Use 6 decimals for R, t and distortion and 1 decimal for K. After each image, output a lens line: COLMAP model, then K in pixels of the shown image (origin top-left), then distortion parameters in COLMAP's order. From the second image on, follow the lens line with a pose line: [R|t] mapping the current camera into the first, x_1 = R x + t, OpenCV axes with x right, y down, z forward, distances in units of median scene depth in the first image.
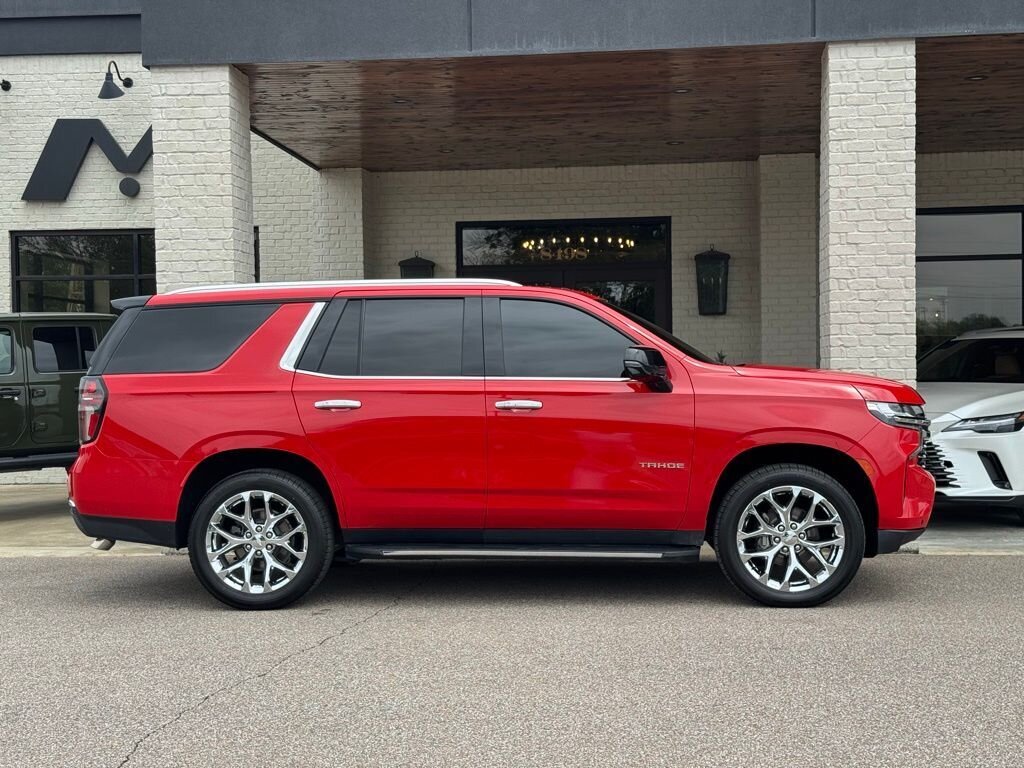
lens RADIAL K [[1441.3, 0, 508.3], [0, 1441.3, 390.8], [0, 0, 1]] dist [0.134449, 0.000000]
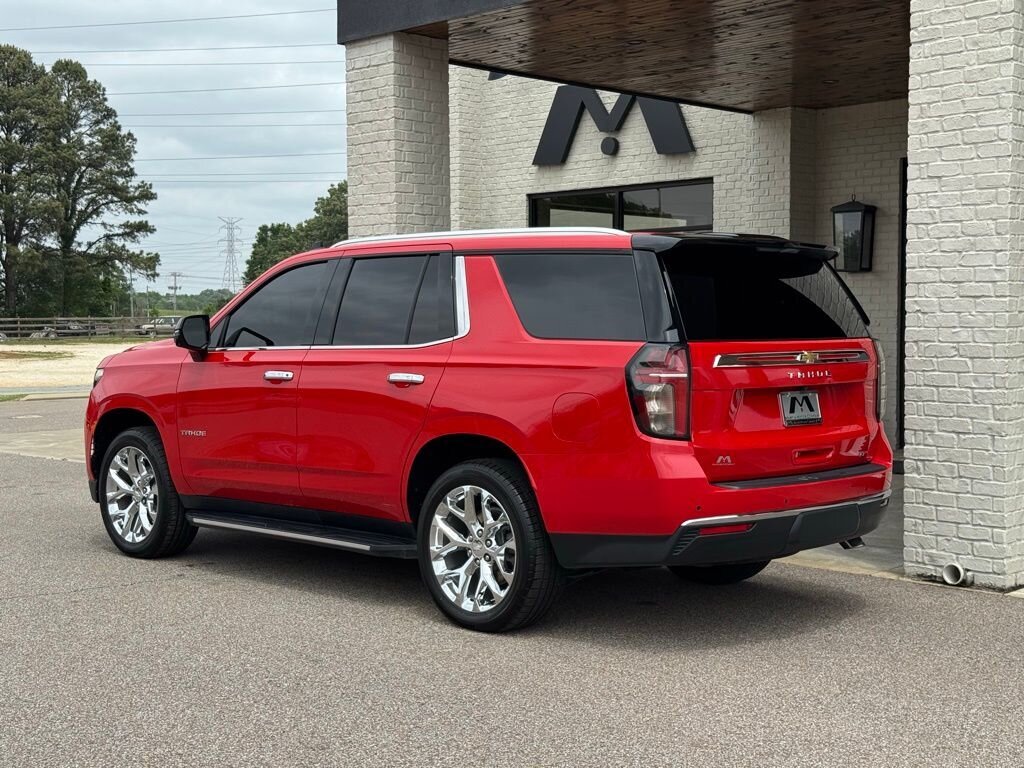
lens RADIAL K [[1441.3, 0, 496.2], [0, 1441.3, 381.9], [0, 0, 1]] dist [0.134449, 0.000000]
pose [[0.766195, 0.040666, -0.641320, 0.555718], [-0.019341, 0.999003, 0.040240, -0.020521], [0.642317, -0.018428, 0.766218, 0.263258]]
